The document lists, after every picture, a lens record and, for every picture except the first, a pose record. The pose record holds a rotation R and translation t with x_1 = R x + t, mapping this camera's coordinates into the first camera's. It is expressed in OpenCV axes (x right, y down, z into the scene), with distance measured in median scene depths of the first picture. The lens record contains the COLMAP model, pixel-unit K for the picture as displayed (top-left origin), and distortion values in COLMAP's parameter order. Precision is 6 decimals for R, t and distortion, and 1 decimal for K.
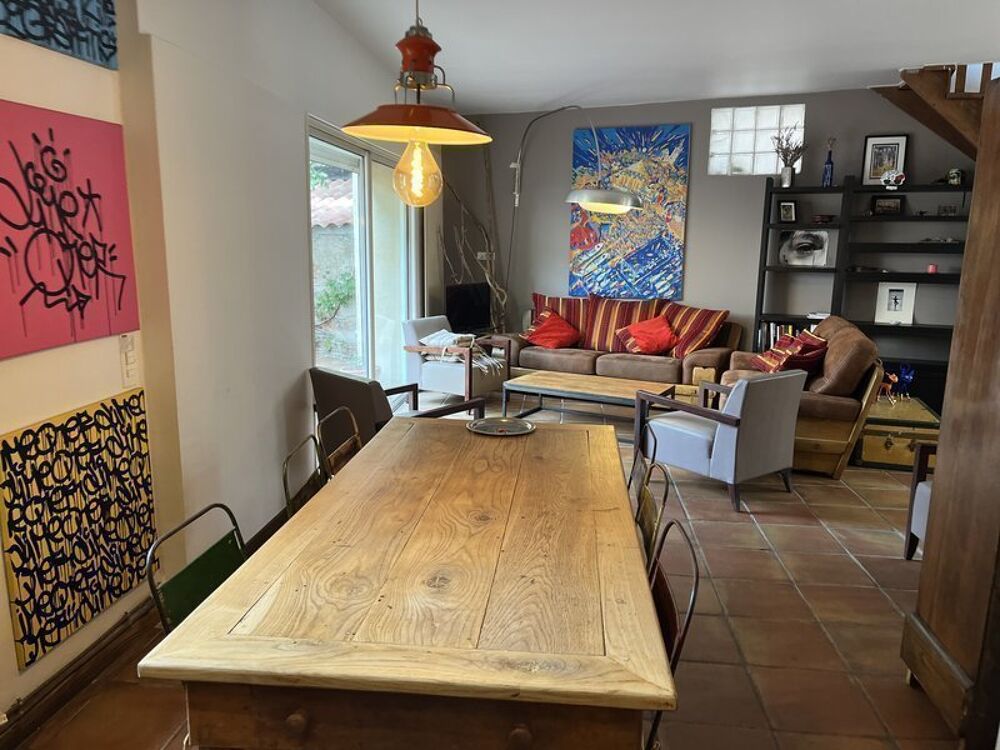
lens RADIAL K [[753.2, 0, 503.1], [0, 753.2, 372.1], [0, 0, 1]] dist [0.053839, -0.001857]
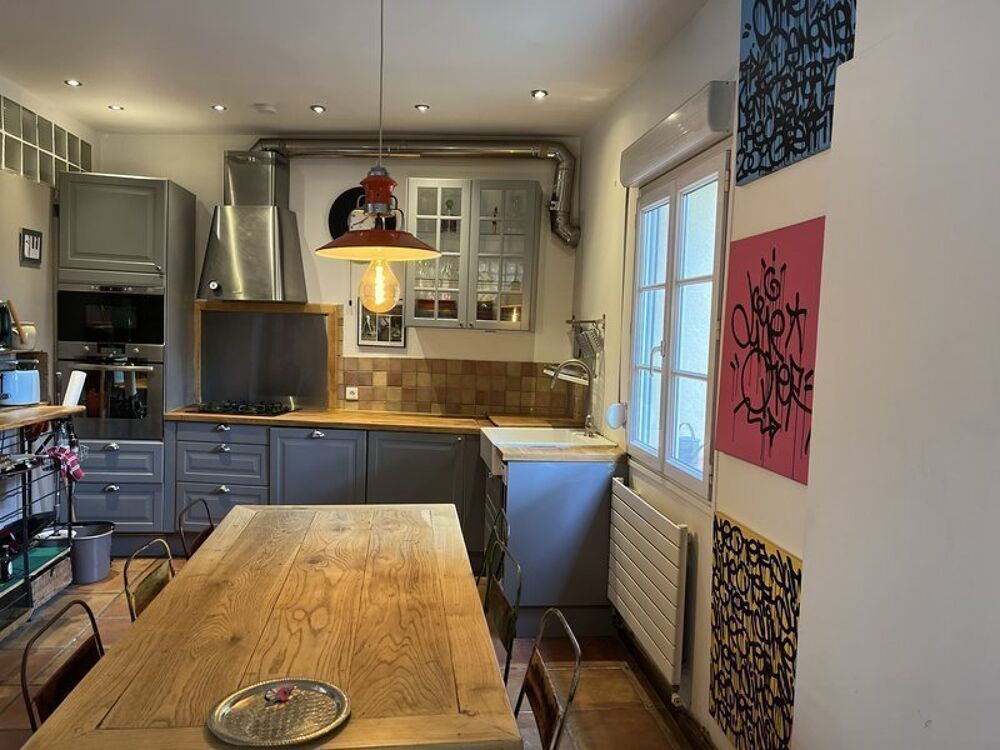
lens RADIAL K [[753.2, 0, 494.1], [0, 753.2, 379.1], [0, 0, 1]] dist [0.053839, -0.001857]
pose [[-0.975993, -0.020551, -0.216832, -0.031427], [-0.074600, 0.966865, 0.244146, -0.344645], [0.204630, 0.254461, -0.945186, 1.778224]]
